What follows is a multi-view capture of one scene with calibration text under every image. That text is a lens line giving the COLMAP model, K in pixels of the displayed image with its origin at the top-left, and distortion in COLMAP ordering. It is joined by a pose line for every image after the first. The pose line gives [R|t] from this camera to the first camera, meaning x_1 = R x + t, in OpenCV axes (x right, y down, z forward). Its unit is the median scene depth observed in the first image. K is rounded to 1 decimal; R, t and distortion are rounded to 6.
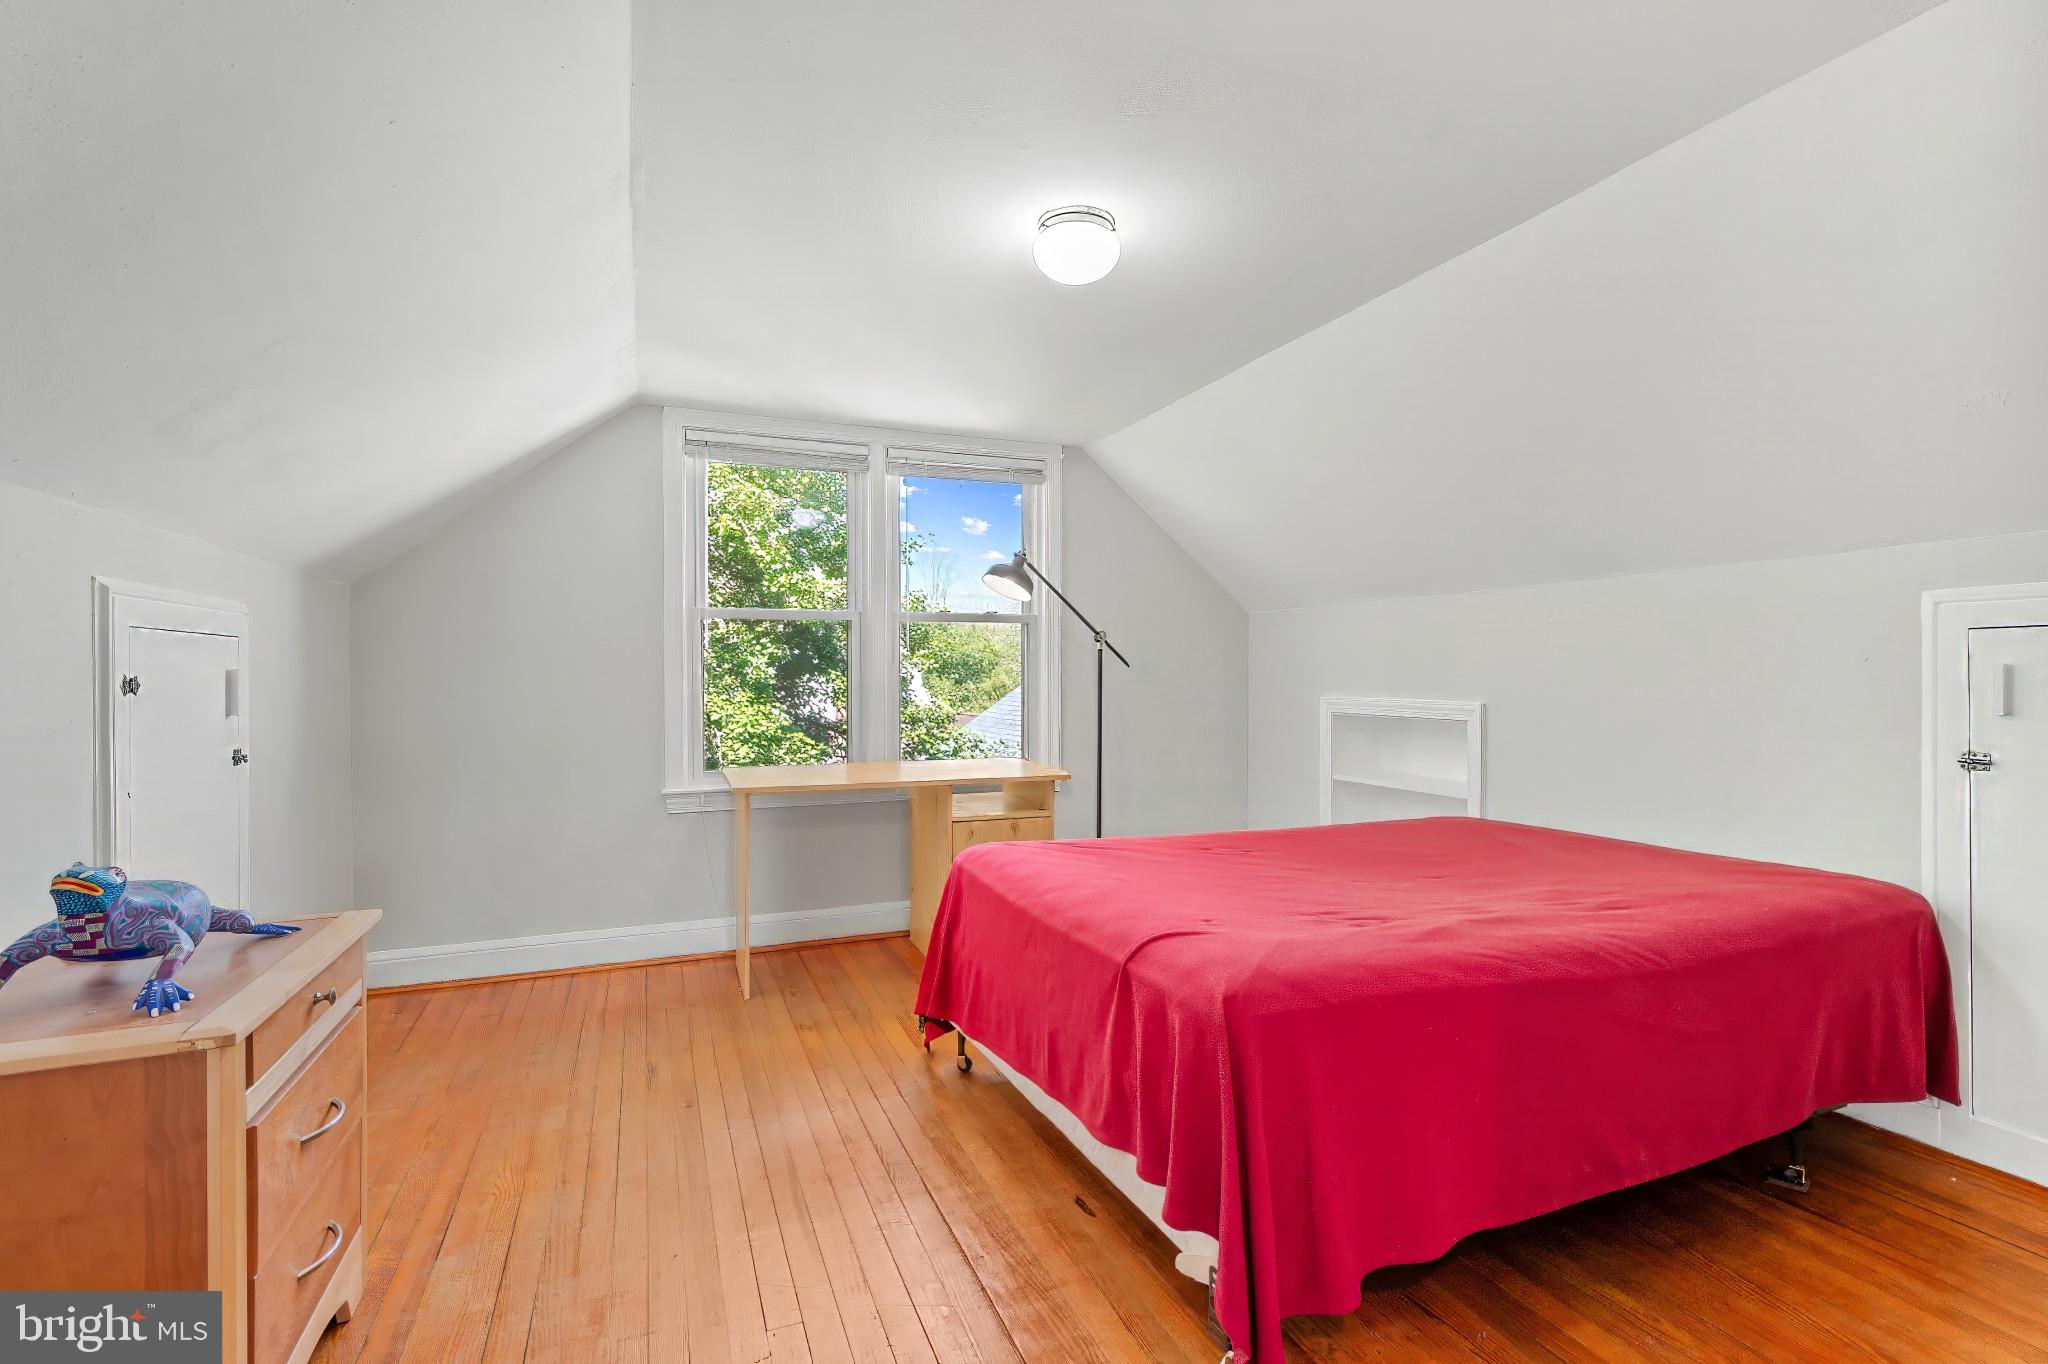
lens RADIAL K [[910.4, 0, 1015.8], [0, 910.4, 686.8], [0, 0, 1]] dist [0.004338, -0.000190]
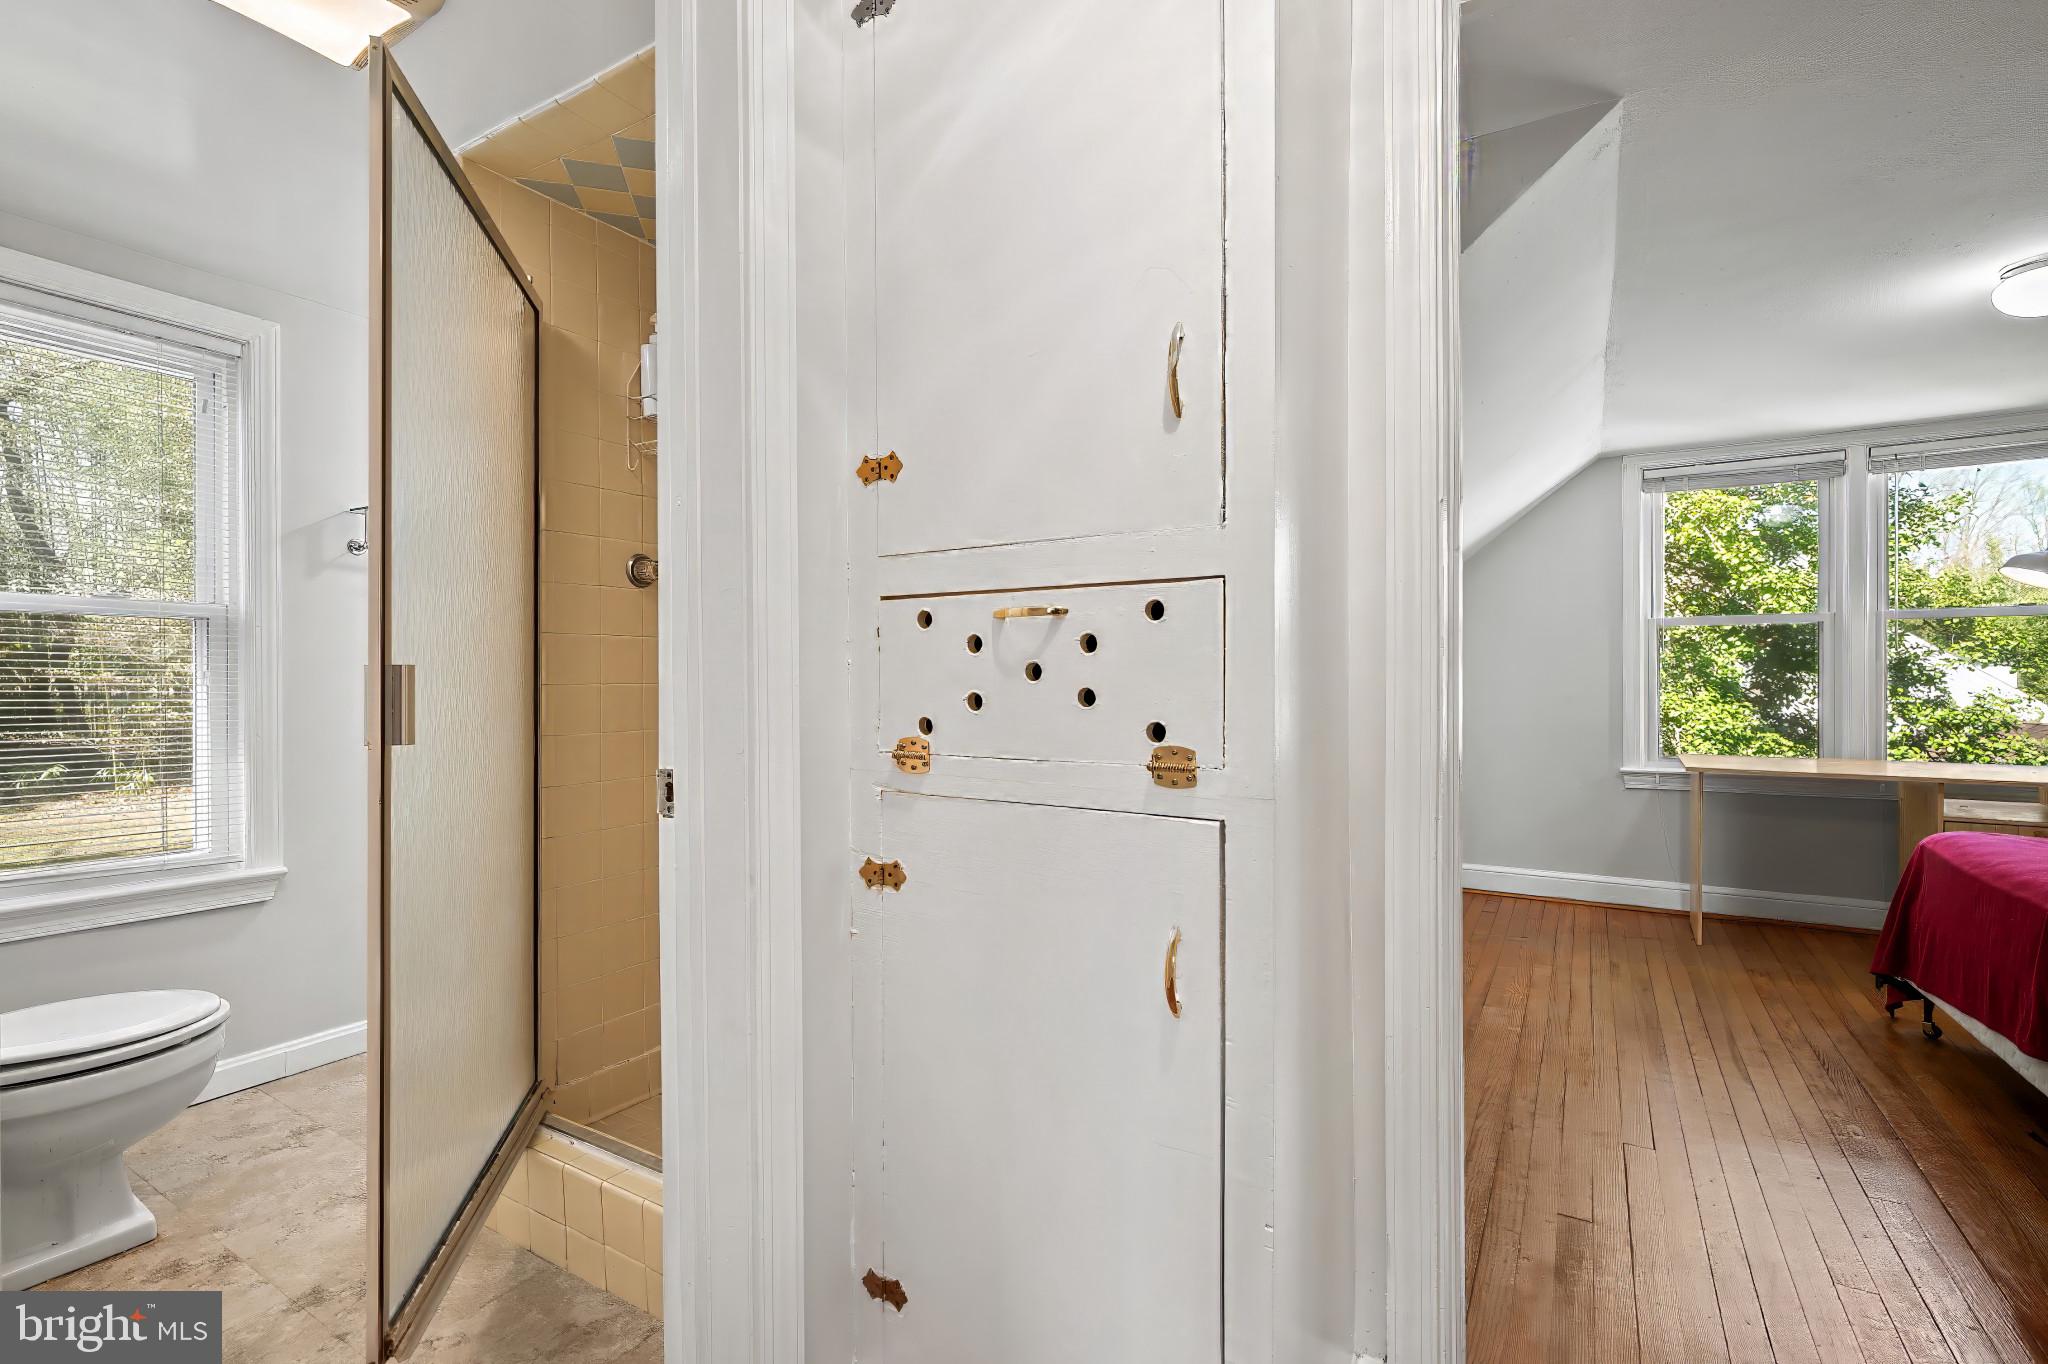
lens RADIAL K [[910.4, 0, 1034.0], [0, 910.4, 693.2], [0, 0, 1]] dist [0.004338, -0.000190]
pose [[0.593853, 0.008477, -0.804529, 0.124888], [-0.003005, 0.999961, 0.008318, 0.002968], [0.804568, -0.002522, 0.593855, -0.350952]]
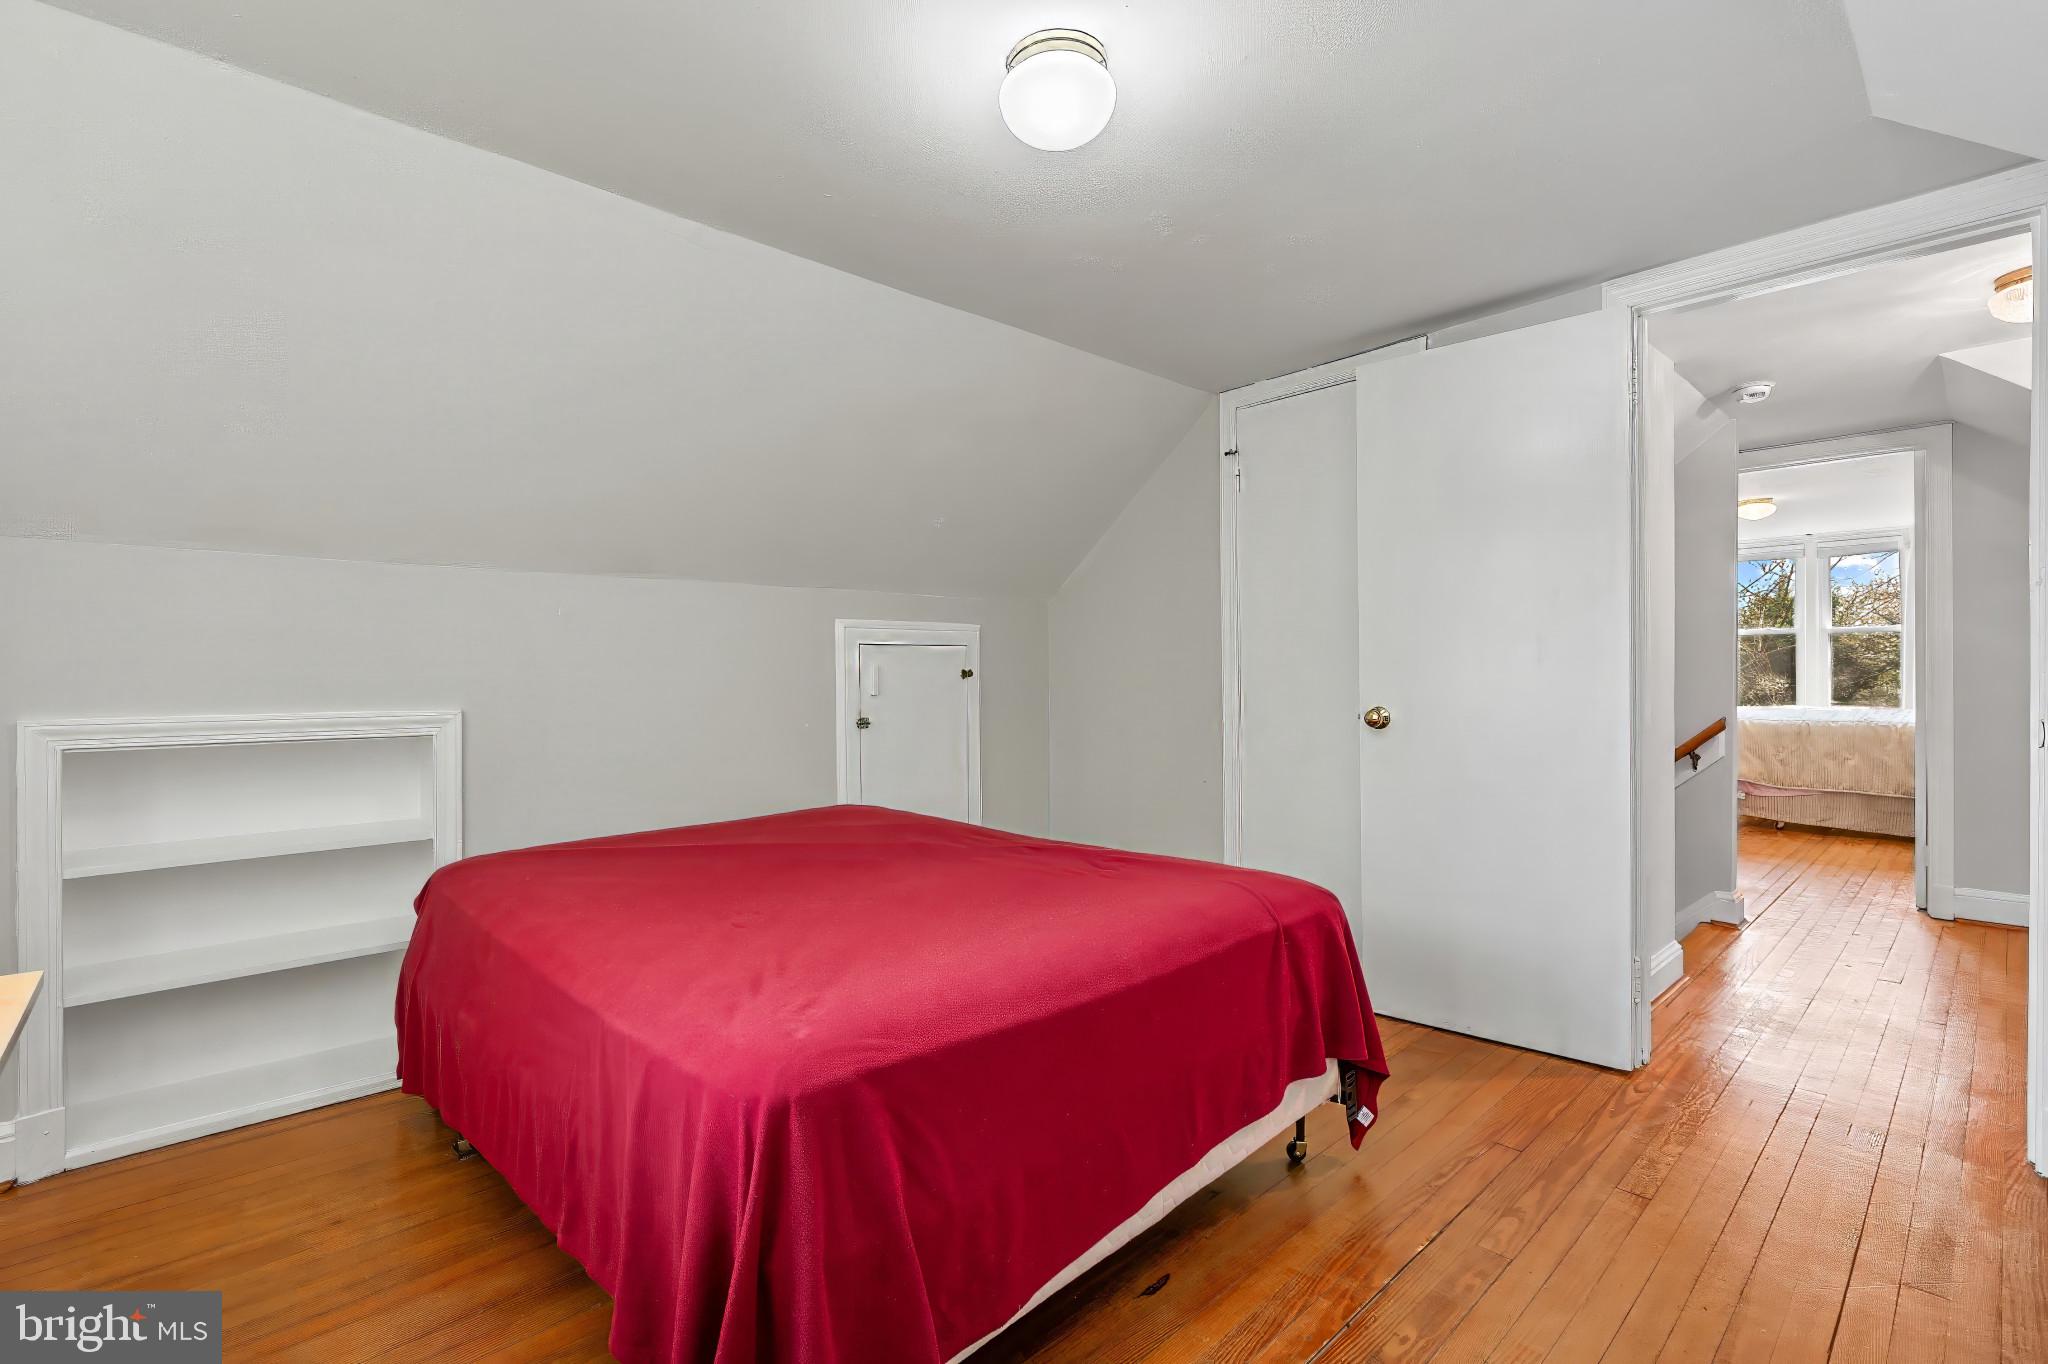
lens RADIAL K [[910.4, 0, 1039.6], [0, 910.4, 671.4], [0, 0, 1]] dist [0.004338, -0.000190]
pose [[-0.351834, 0.006468, 0.936040, -0.350425], [0.022705, 0.999741, 0.001626, -0.004906], [-0.935787, 0.021825, -0.351890, 0.706494]]
